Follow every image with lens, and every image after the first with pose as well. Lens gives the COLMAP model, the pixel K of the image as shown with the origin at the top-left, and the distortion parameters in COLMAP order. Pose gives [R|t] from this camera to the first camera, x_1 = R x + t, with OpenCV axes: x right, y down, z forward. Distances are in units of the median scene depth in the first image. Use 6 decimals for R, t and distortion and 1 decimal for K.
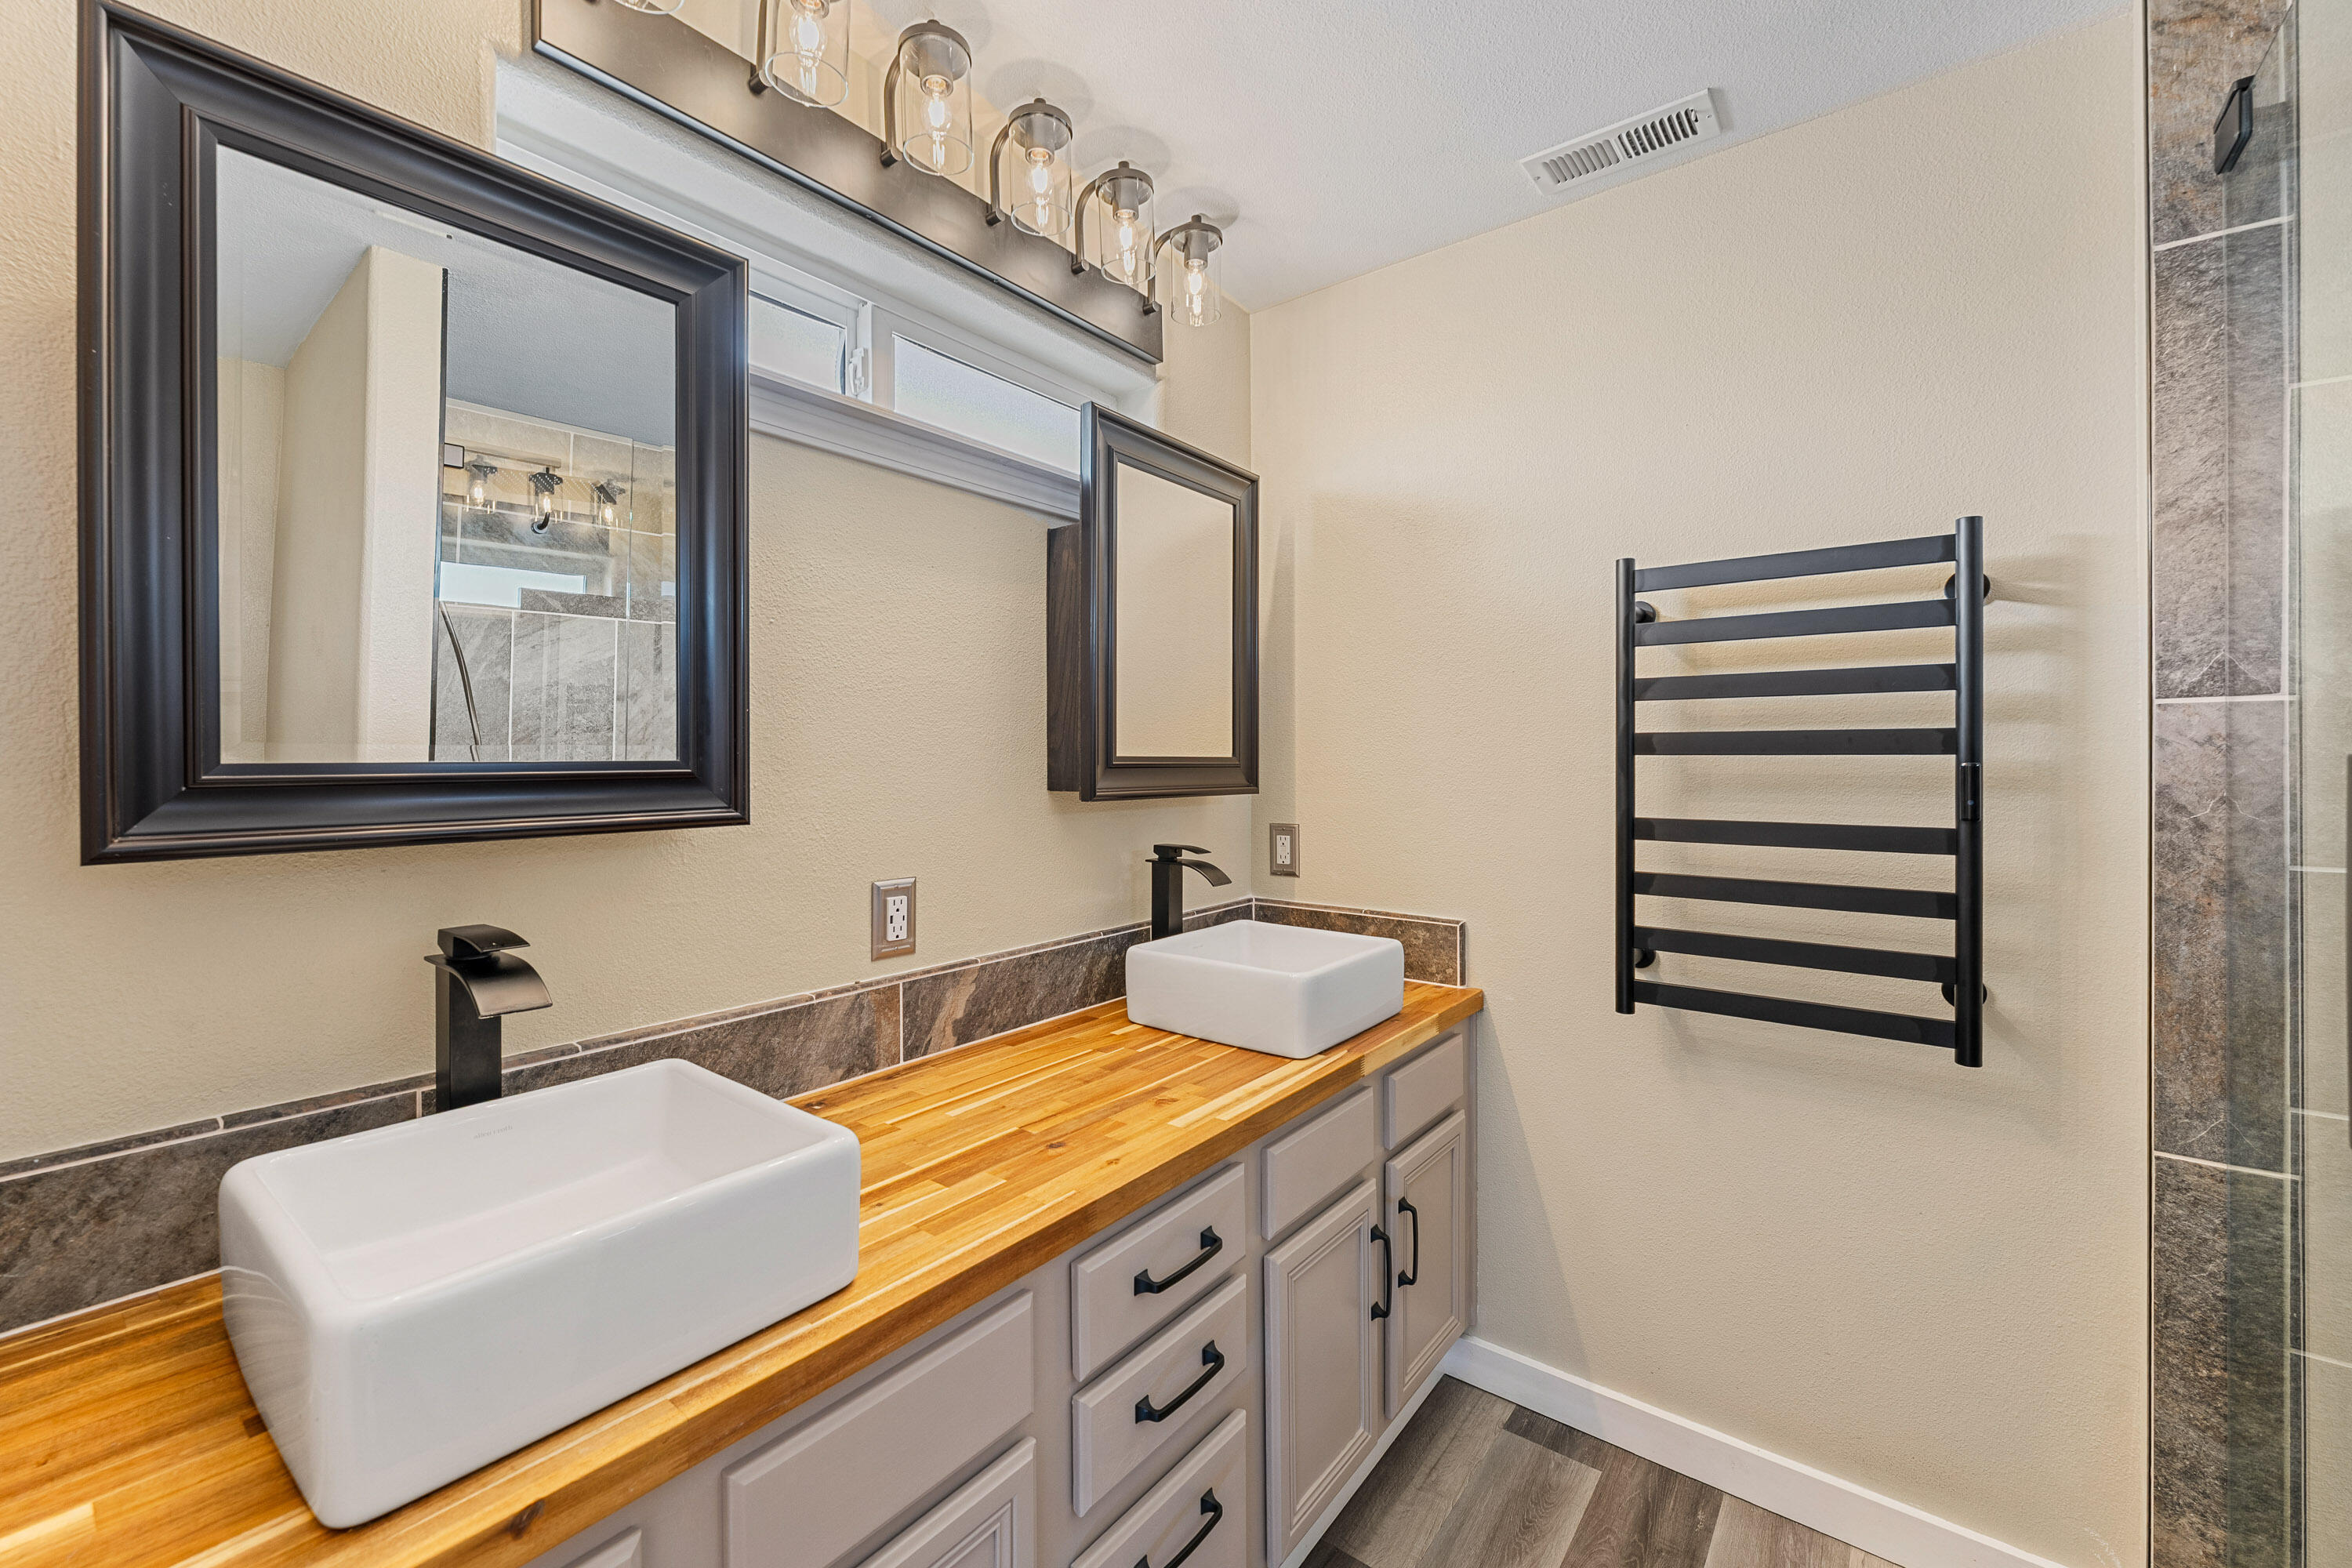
lens RADIAL K [[953.7, 0, 1174.3], [0, 953.7, 763.0], [0, 0, 1]] dist [-0.002190, -0.000510]
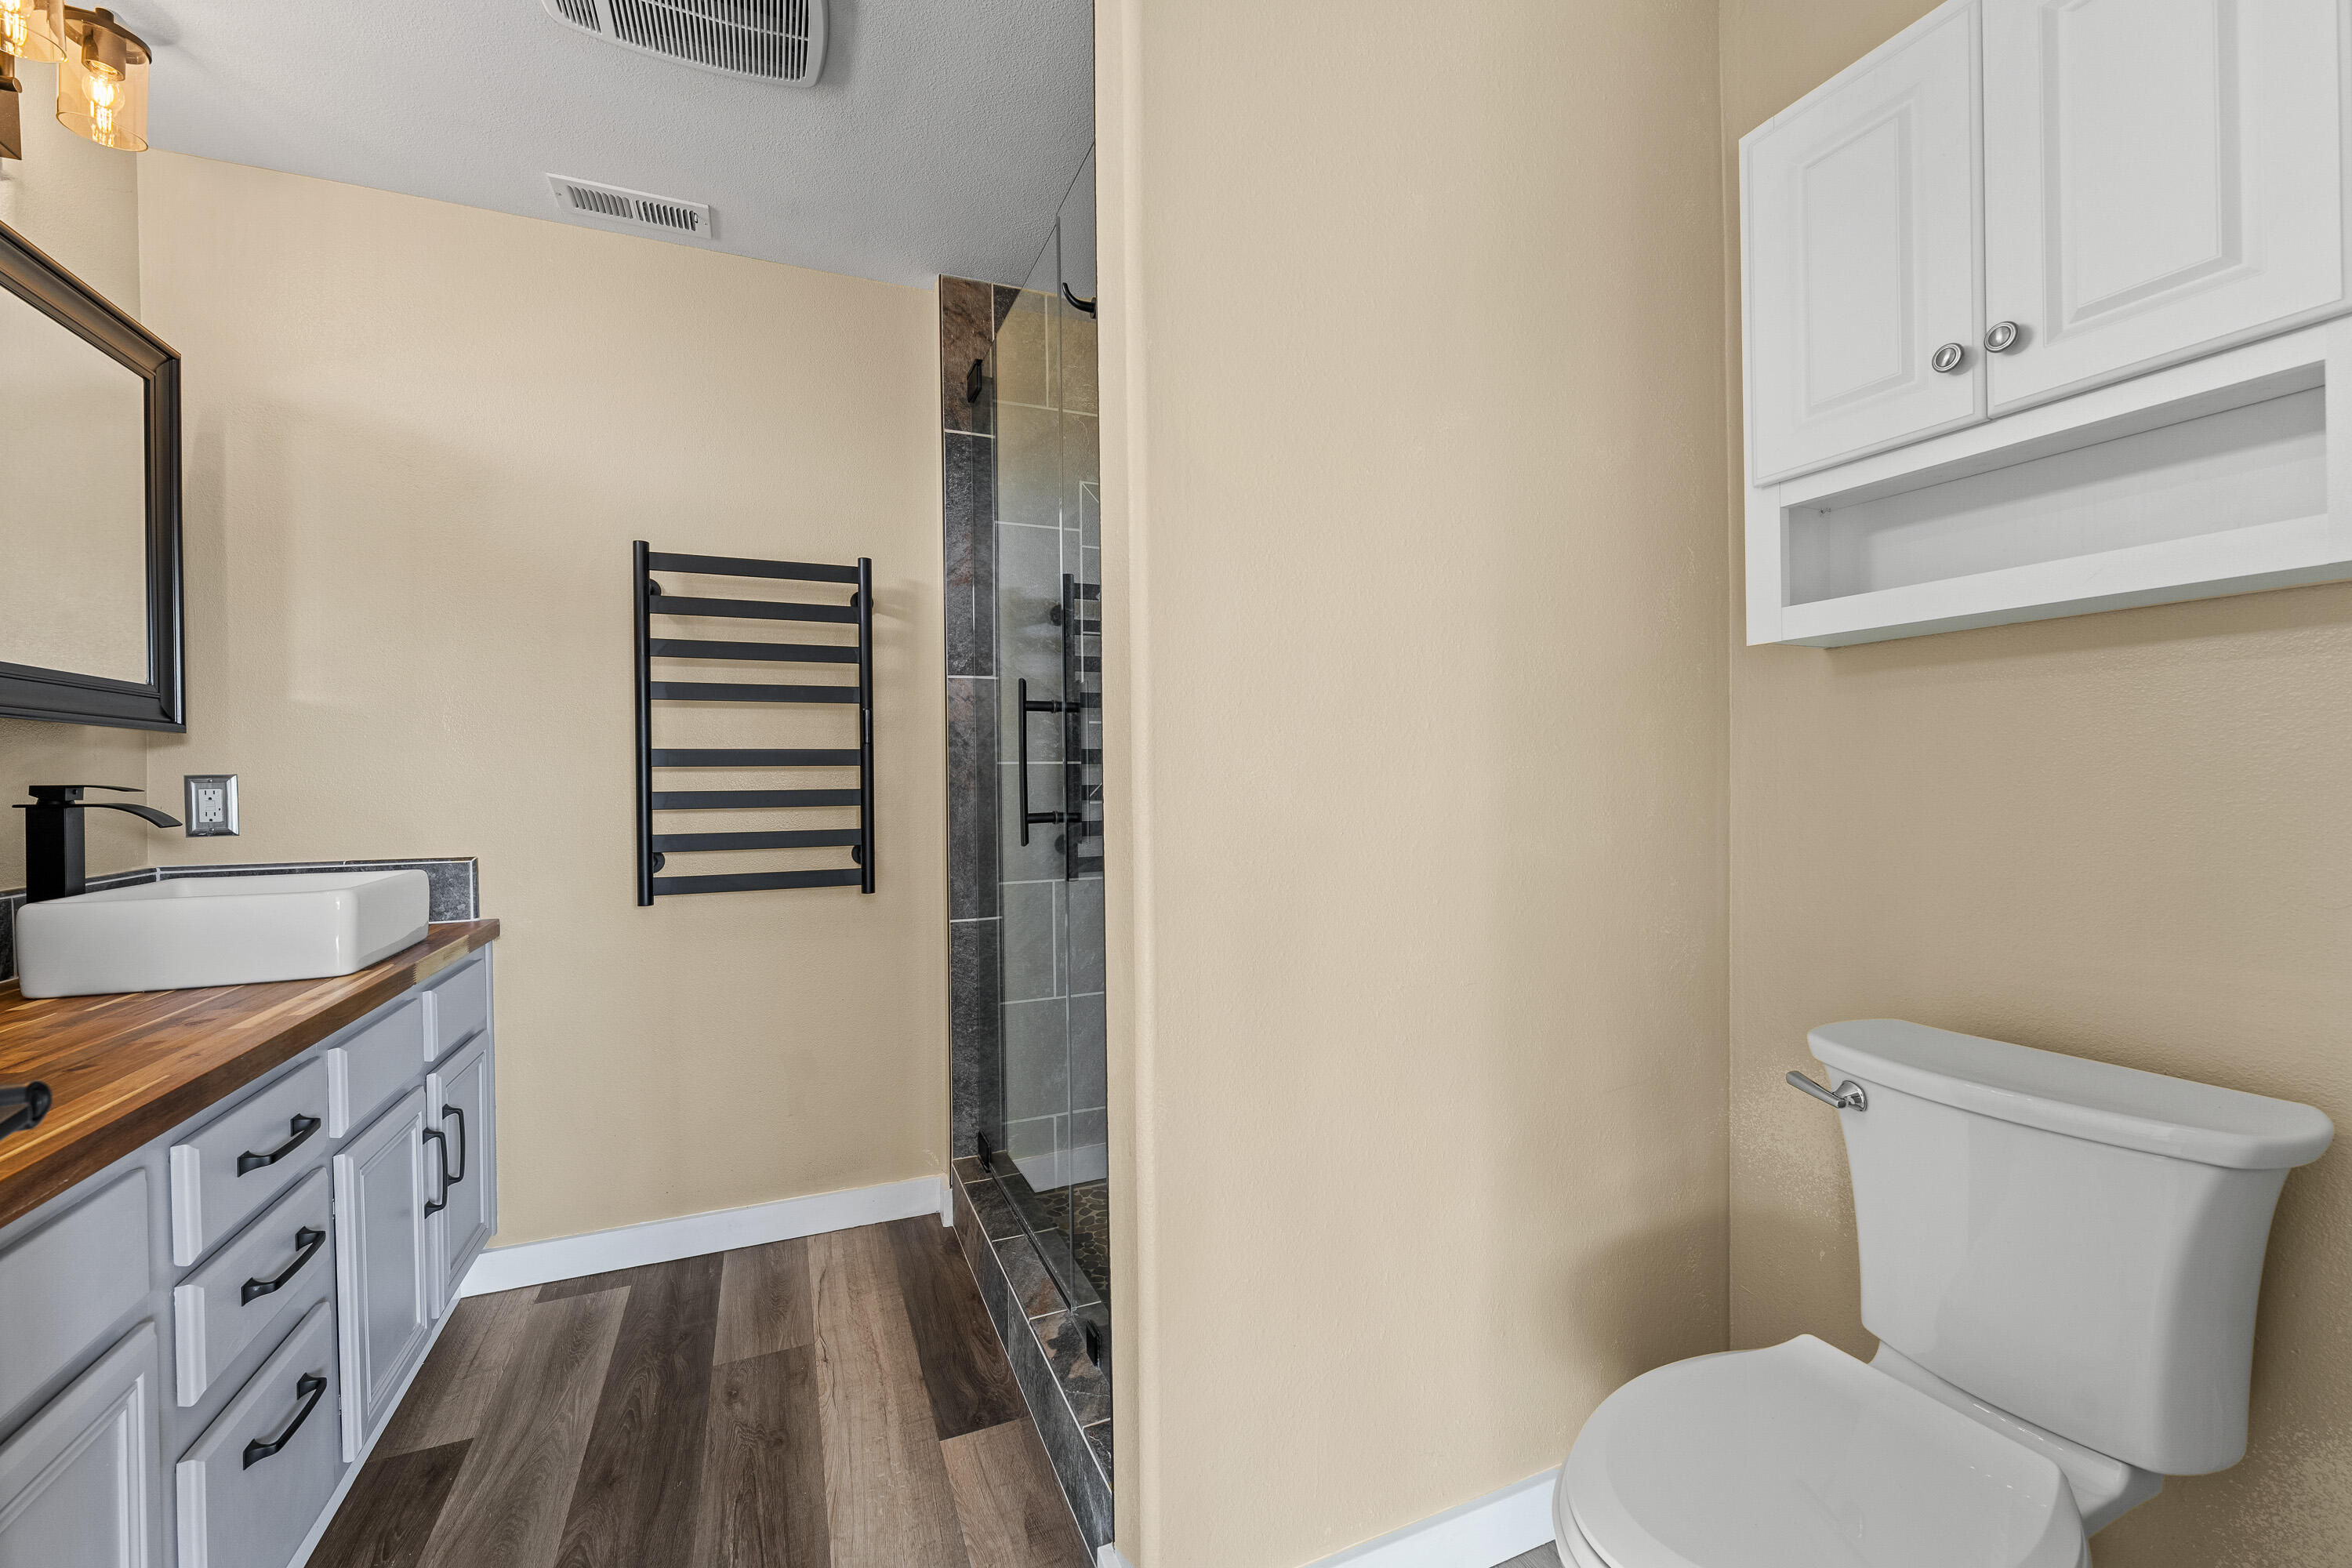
lens RADIAL K [[953.7, 0, 1176.4], [0, 953.7, 781.9], [0, 0, 1]] dist [-0.002190, -0.000510]
pose [[0.485375, -0.007762, 0.874272, -0.324659], [0.010707, 0.999938, 0.002933, 0.121585], [-0.874240, 0.007937, 0.485428, -0.247852]]
